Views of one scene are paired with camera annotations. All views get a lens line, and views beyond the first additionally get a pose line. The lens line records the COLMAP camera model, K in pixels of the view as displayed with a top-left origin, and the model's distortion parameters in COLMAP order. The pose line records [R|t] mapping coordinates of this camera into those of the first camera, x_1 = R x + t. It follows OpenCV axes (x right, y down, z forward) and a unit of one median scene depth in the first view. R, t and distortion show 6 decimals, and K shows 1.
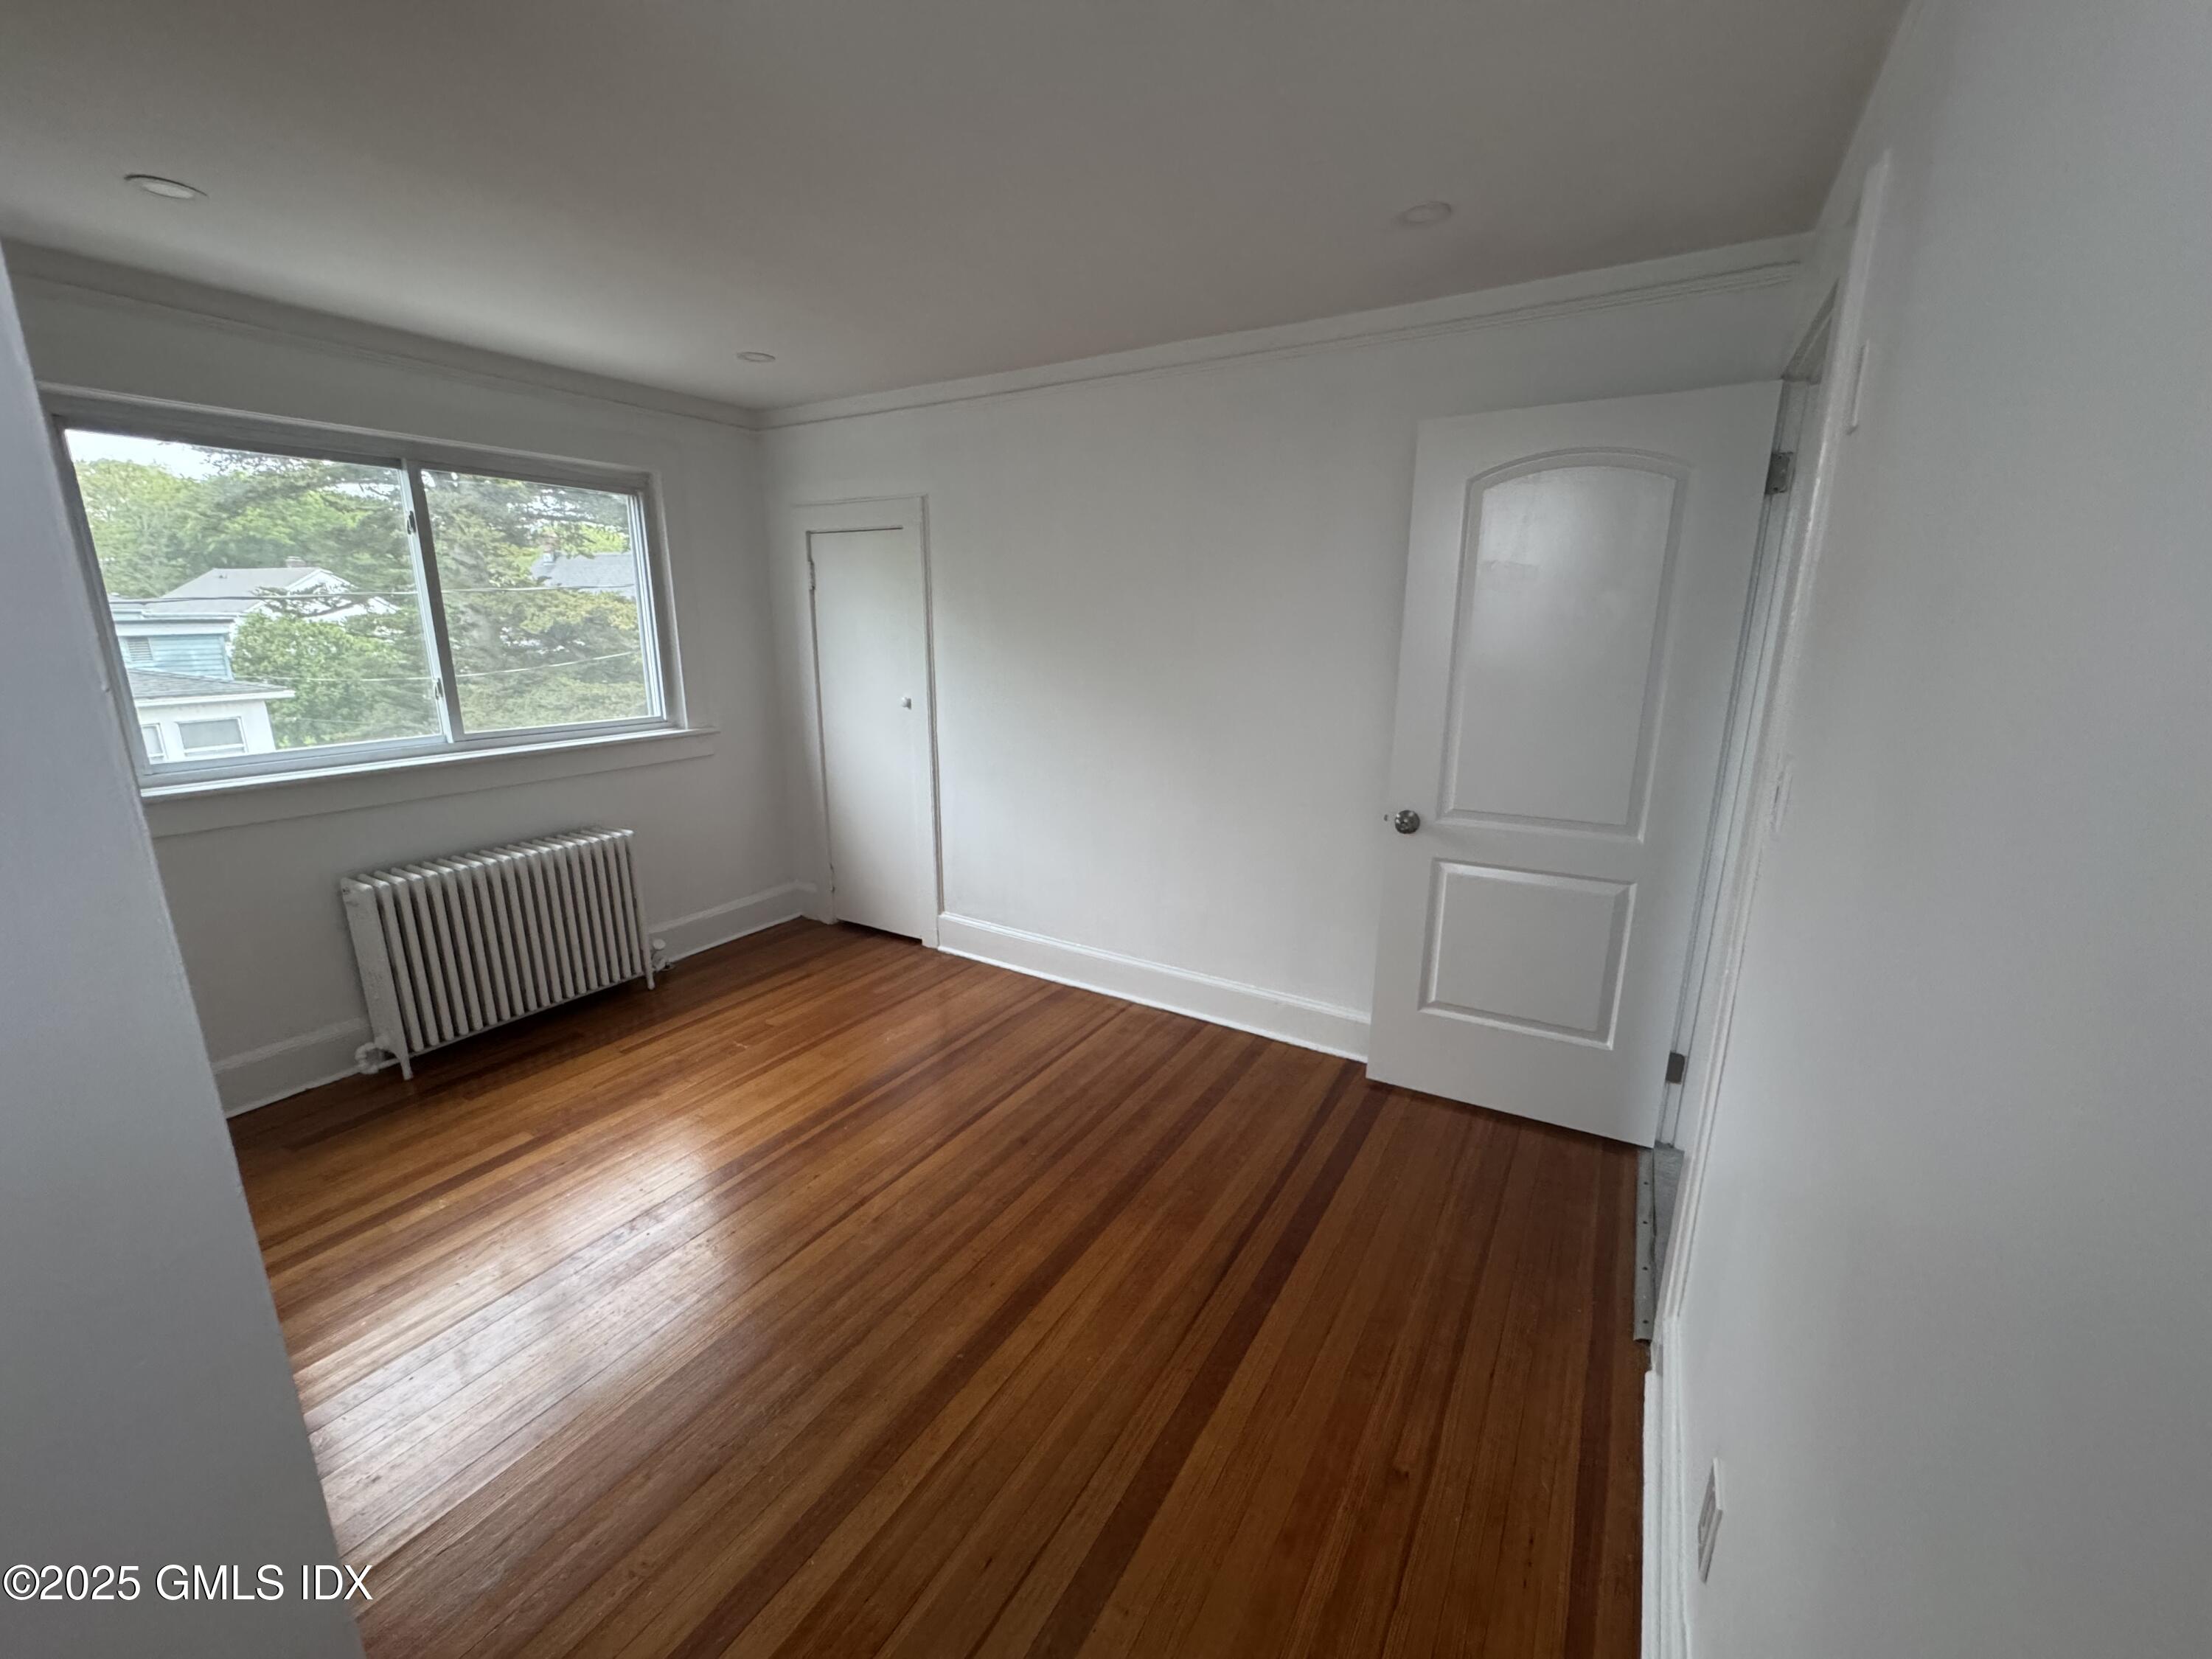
lens RADIAL K [[890.4, 0, 1106.0], [0, 890.4, 829.5], [0, 0, 1]] dist [0.000286, 0.000027]
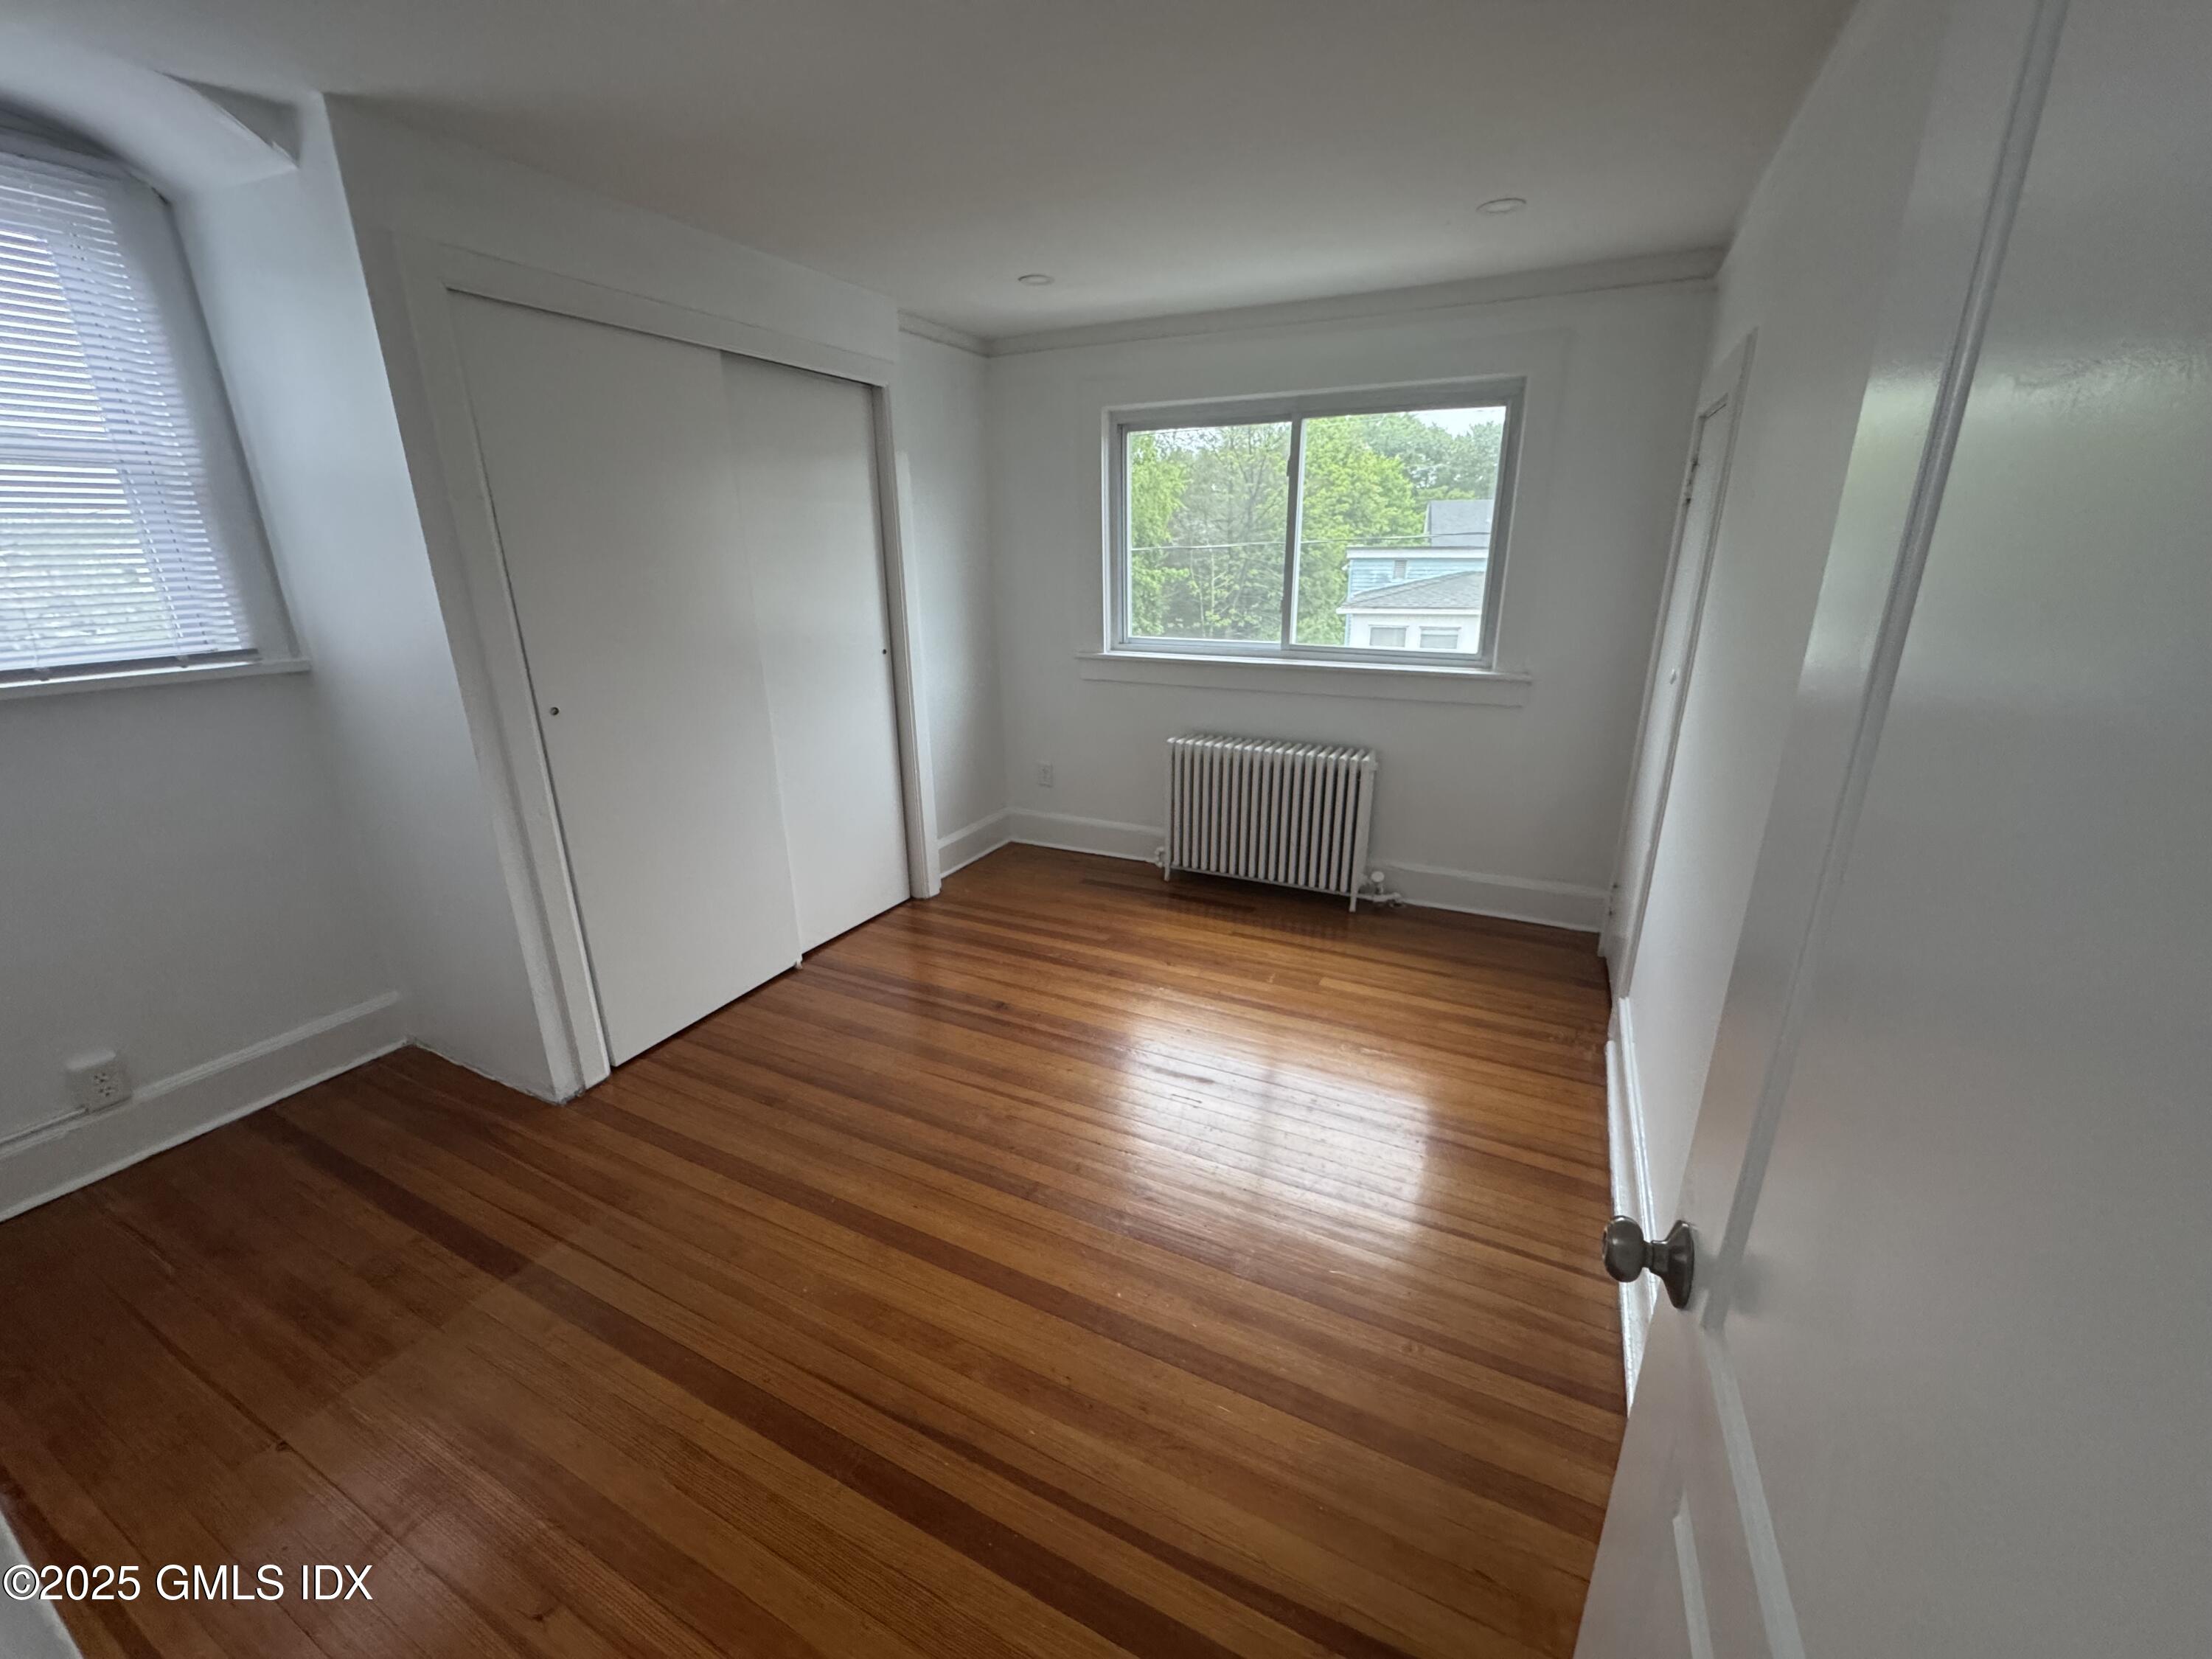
lens RADIAL K [[880.6, 0, 1104.1], [0, 880.6, 835.7], [0, 0, 1]] dist [0.000543, 0.000041]
pose [[0.076464, 0.311902, -0.947033, 0.433205], [-0.225593, 0.930594, 0.288273, -0.141217], [0.971216, 0.191602, 0.141520, 0.587572]]
